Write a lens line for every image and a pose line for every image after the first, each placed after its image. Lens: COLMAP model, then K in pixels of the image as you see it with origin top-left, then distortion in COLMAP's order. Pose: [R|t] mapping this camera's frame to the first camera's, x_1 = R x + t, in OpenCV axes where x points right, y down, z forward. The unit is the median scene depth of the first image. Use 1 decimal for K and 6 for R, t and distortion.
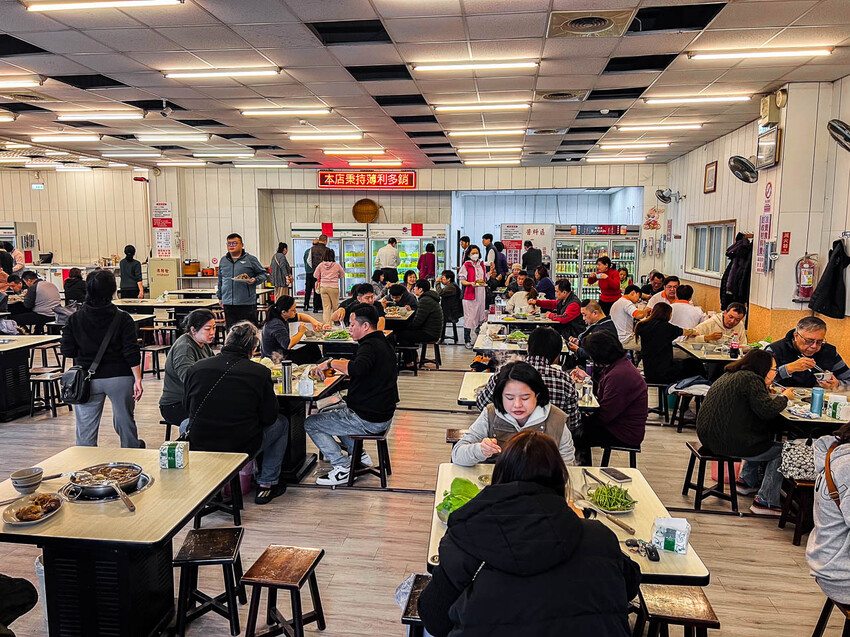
lens RADIAL K [[640.7, 0, 422.0], [0, 640.7, 319.2], [0, 0, 1]] dist [0.063126, -0.066294]
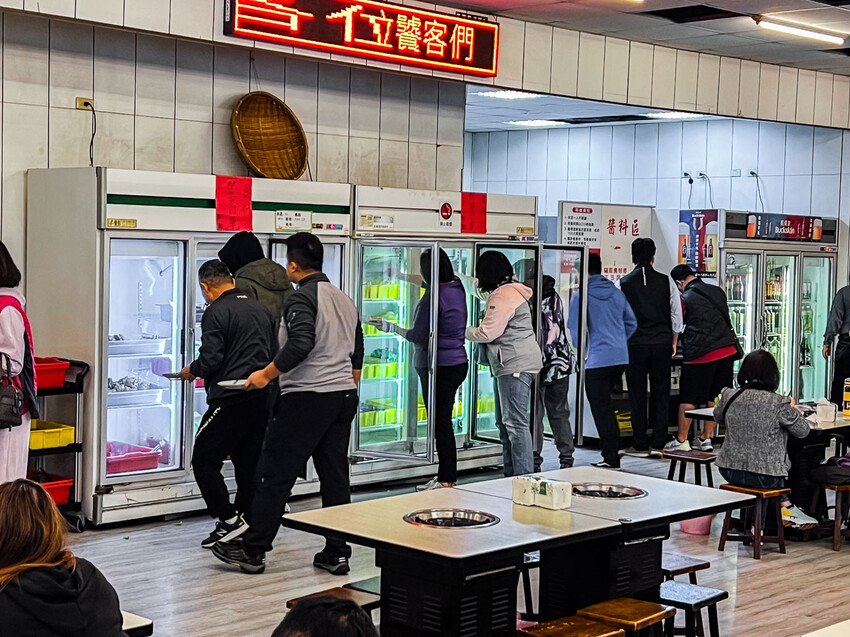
lens RADIAL K [[1457.4, 0, 425.3], [0, 1457.4, 314.0], [0, 0, 1]] dist [0.122903, 0.000000]
pose [[0.594926, -0.028582, 0.803272, -0.568678], [0.076173, 0.996875, -0.020946, -0.077782], [-0.800163, 0.073649, 0.595244, 0.599923]]
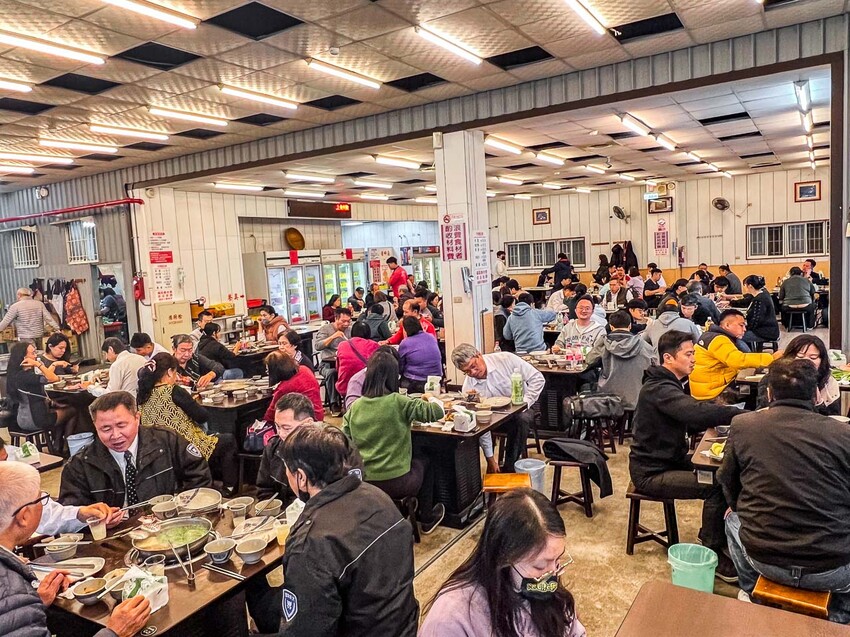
lens RADIAL K [[618.7, 0, 422.8], [0, 618.7, 316.7], [0, 0, 1]] dist [-0.003877, -0.000581]
pose [[0.402794, -0.120616, 0.907309, -0.968239], [0.180272, 0.982317, 0.050557, -0.059131], [-0.897362, 0.143198, 0.417415, 0.420863]]
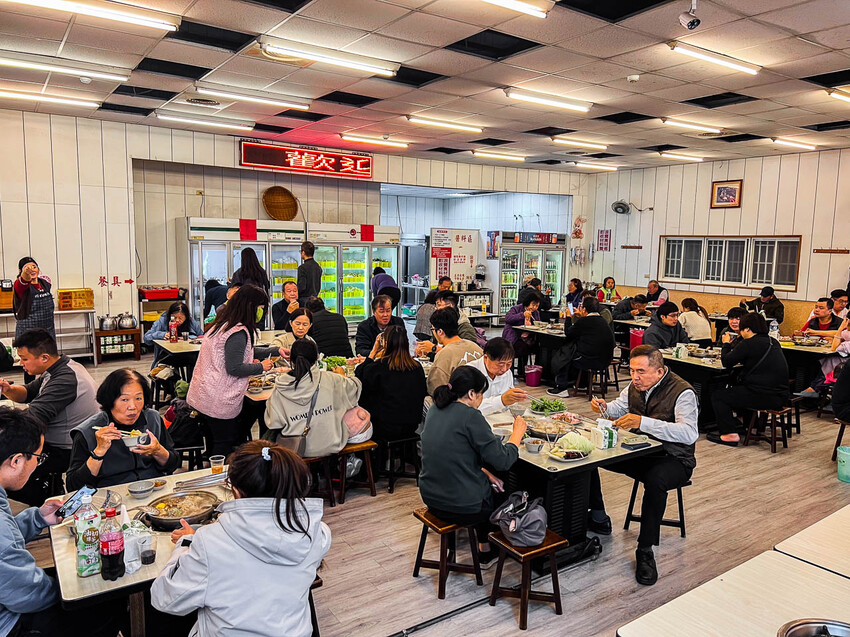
lens RADIAL K [[640.7, 0, 427.4], [0, 640.7, 321.9], [0, 0, 1]] dist [0.063126, -0.066294]
pose [[0.737504, -0.070652, 0.671637, -0.468743], [0.067439, 0.997246, 0.030852, -0.051522], [-0.671967, 0.022541, 0.740238, 0.380412]]
